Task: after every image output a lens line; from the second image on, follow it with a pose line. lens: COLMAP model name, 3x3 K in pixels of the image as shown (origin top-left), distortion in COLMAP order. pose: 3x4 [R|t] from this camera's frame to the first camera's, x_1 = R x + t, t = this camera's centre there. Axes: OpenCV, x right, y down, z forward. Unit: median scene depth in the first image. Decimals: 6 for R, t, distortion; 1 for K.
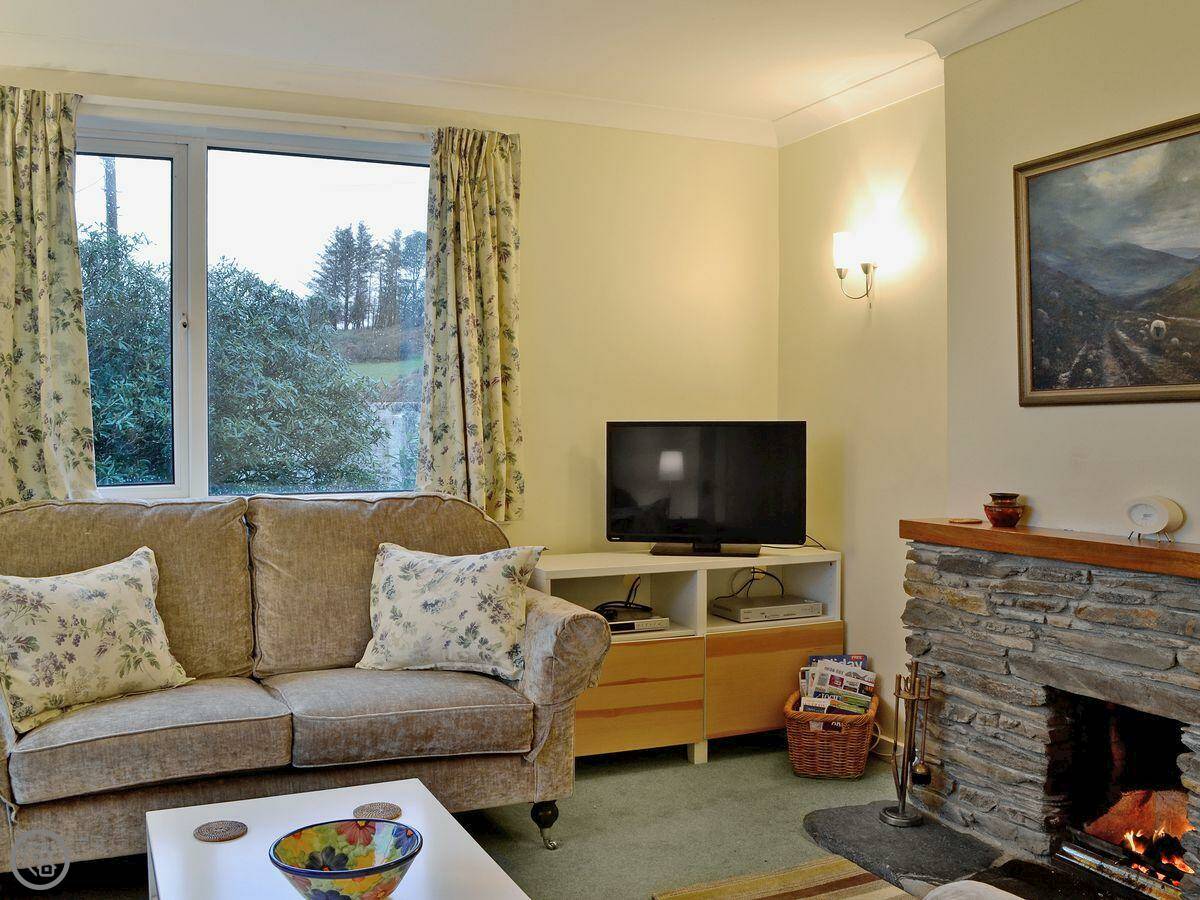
lens RADIAL K [[1136.7, 0, 600.0], [0, 1136.7, 450.0], [0, 0, 1]] dist [-0.082654, 0.009300]
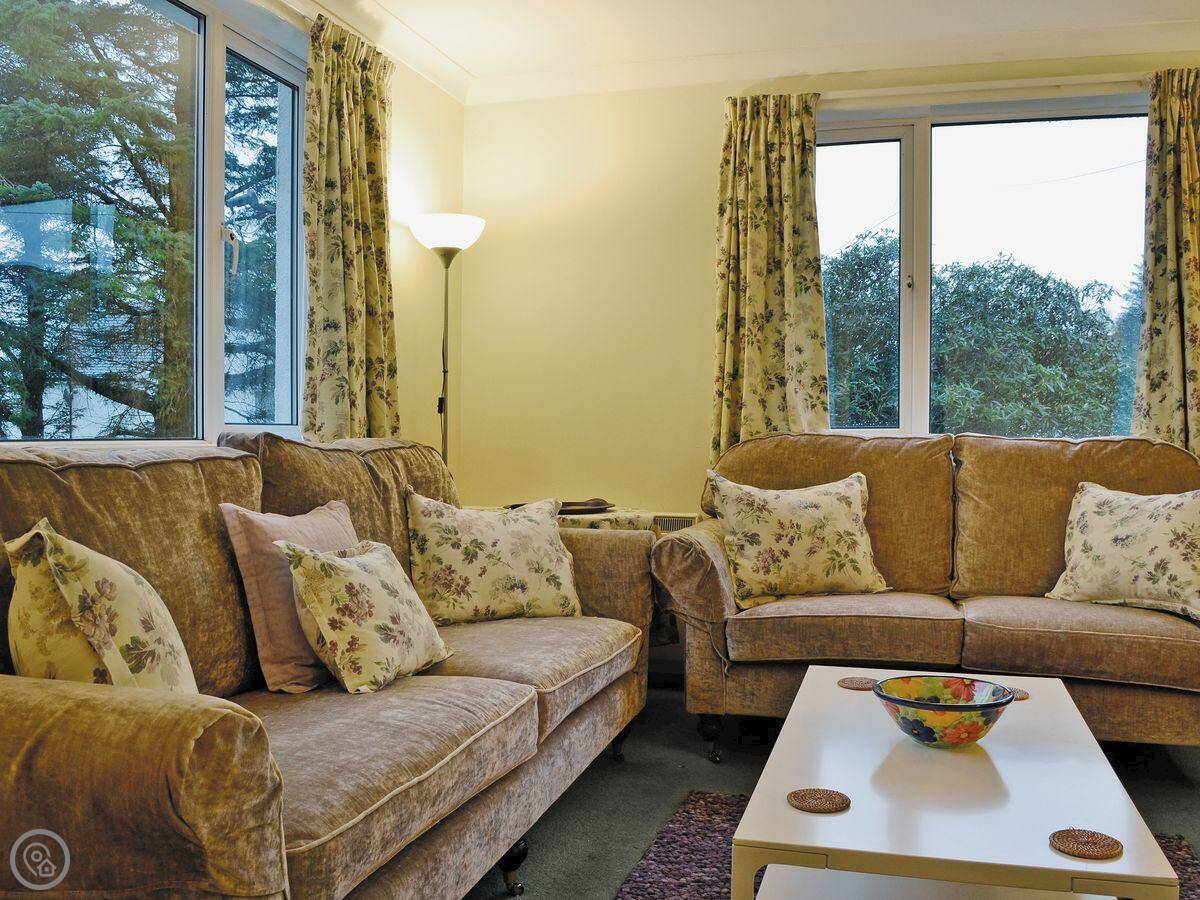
lens RADIAL K [[1079.5, 0, 600.0], [0, 1079.5, 450.0], [0, 0, 1]] dist [-0.076207, -0.001158]
pose [[0.759325, 0.019523, -0.650419, 0.103498], [-0.024706, 0.999694, 0.001163, 0.065569], [0.650243, 0.015186, 0.759575, -0.009109]]
